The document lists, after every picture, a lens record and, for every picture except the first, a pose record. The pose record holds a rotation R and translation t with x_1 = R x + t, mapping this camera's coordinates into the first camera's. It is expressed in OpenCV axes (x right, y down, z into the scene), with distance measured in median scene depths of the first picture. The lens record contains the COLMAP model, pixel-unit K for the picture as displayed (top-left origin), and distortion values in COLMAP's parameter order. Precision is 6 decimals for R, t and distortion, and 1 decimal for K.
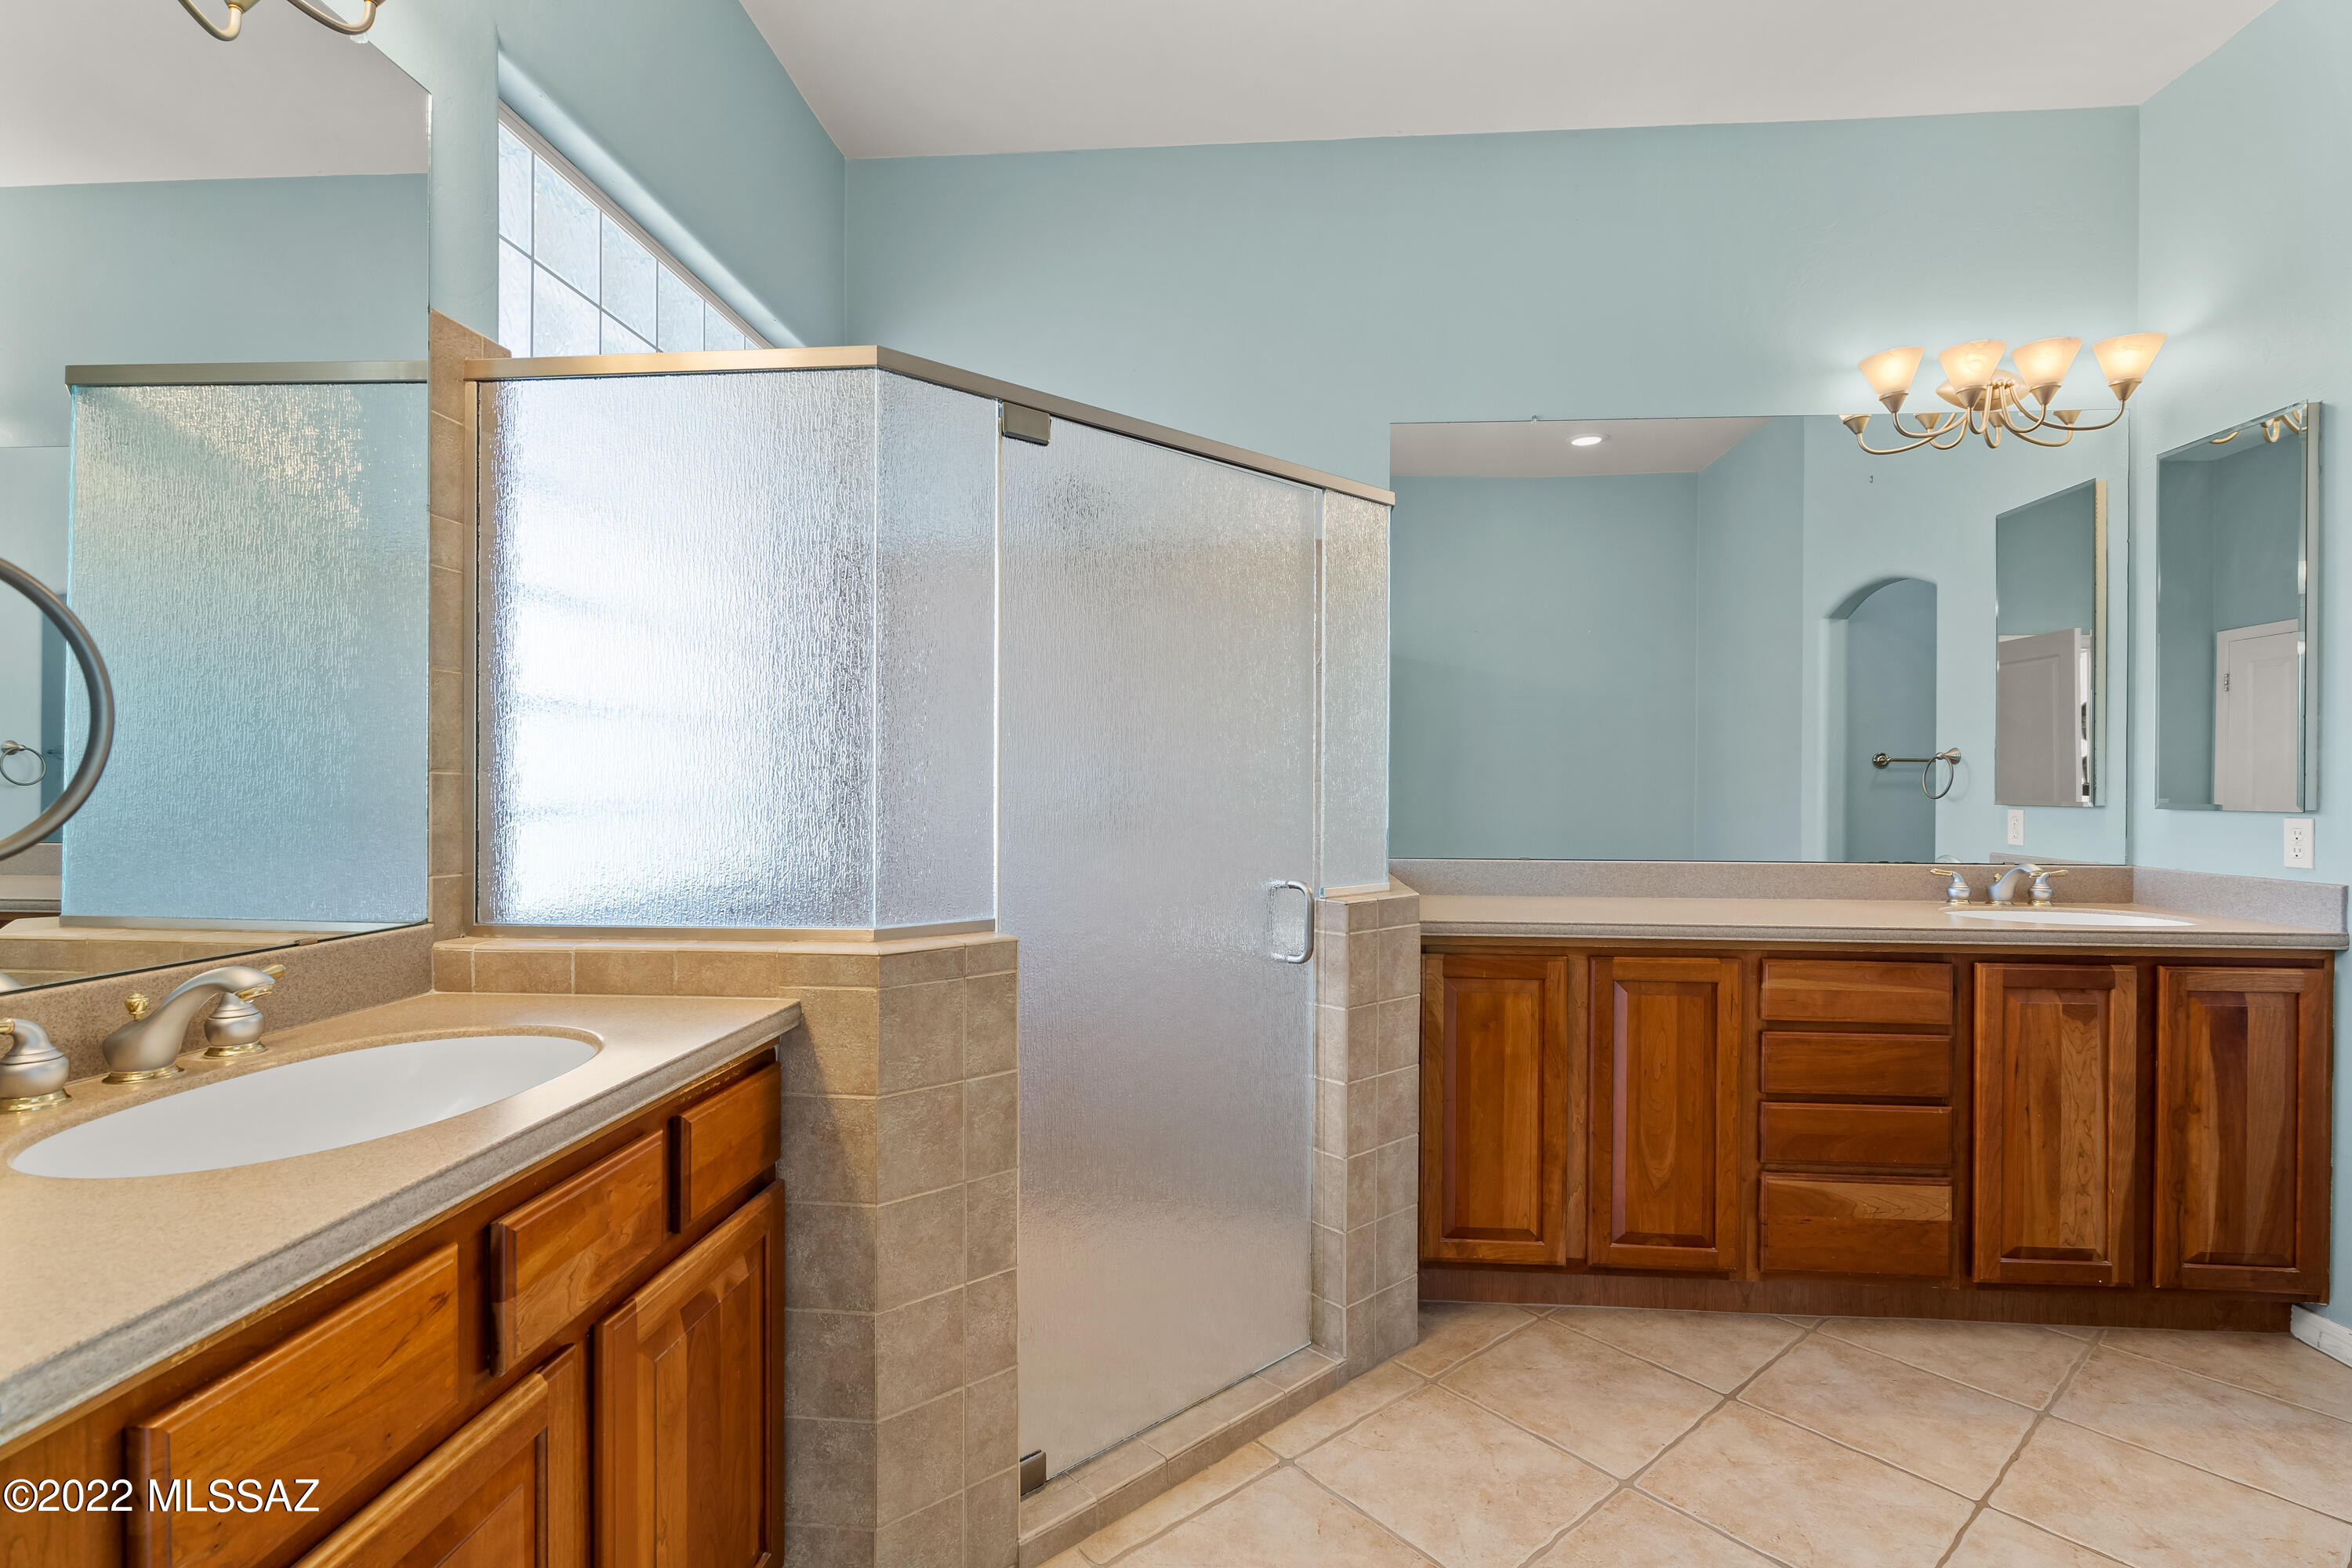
lens RADIAL K [[1087.8, 0, 1179.8], [0, 1087.8, 790.5], [0, 0, 1]] dist [-0.000260, 0.000214]
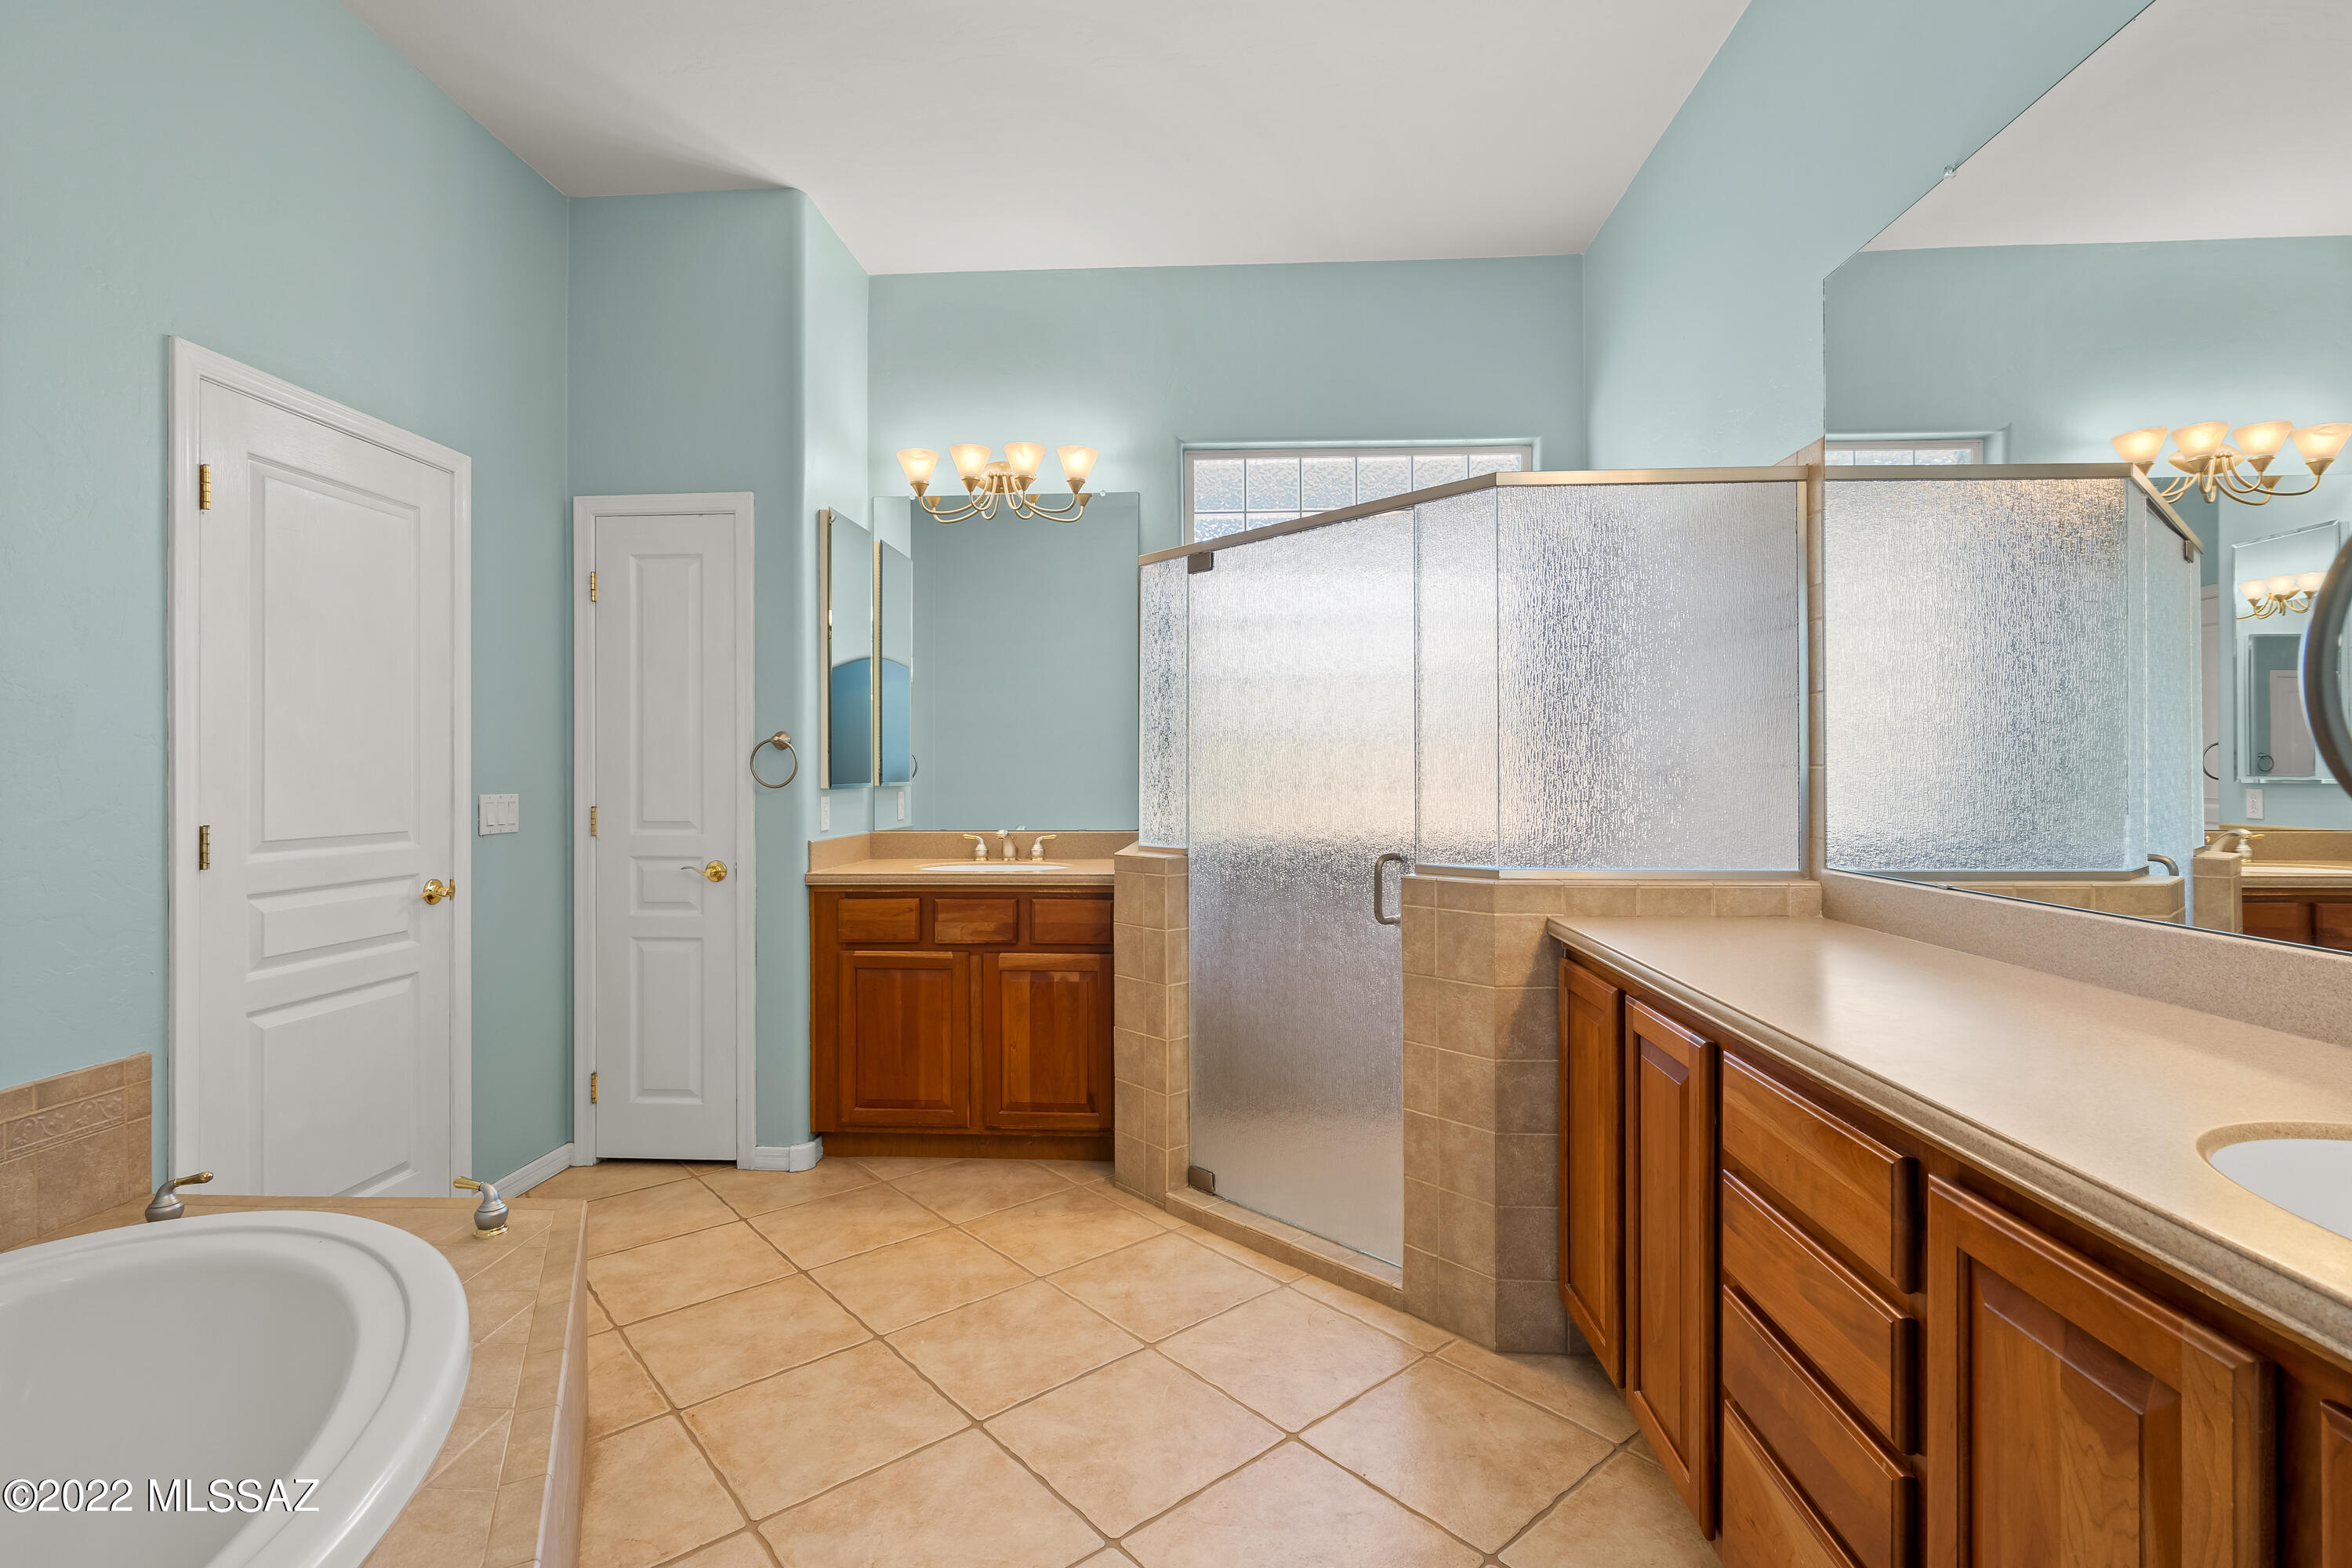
lens RADIAL K [[1087.8, 0, 1182.0], [0, 1087.8, 774.2], [0, 0, 1]] dist [-0.000260, 0.000214]
pose [[0.023551, -0.002613, -0.999719, 1.234343], [-0.001984, 0.999994, -0.002660, 0.001952], [0.999721, 0.002046, 0.023546, 0.736411]]
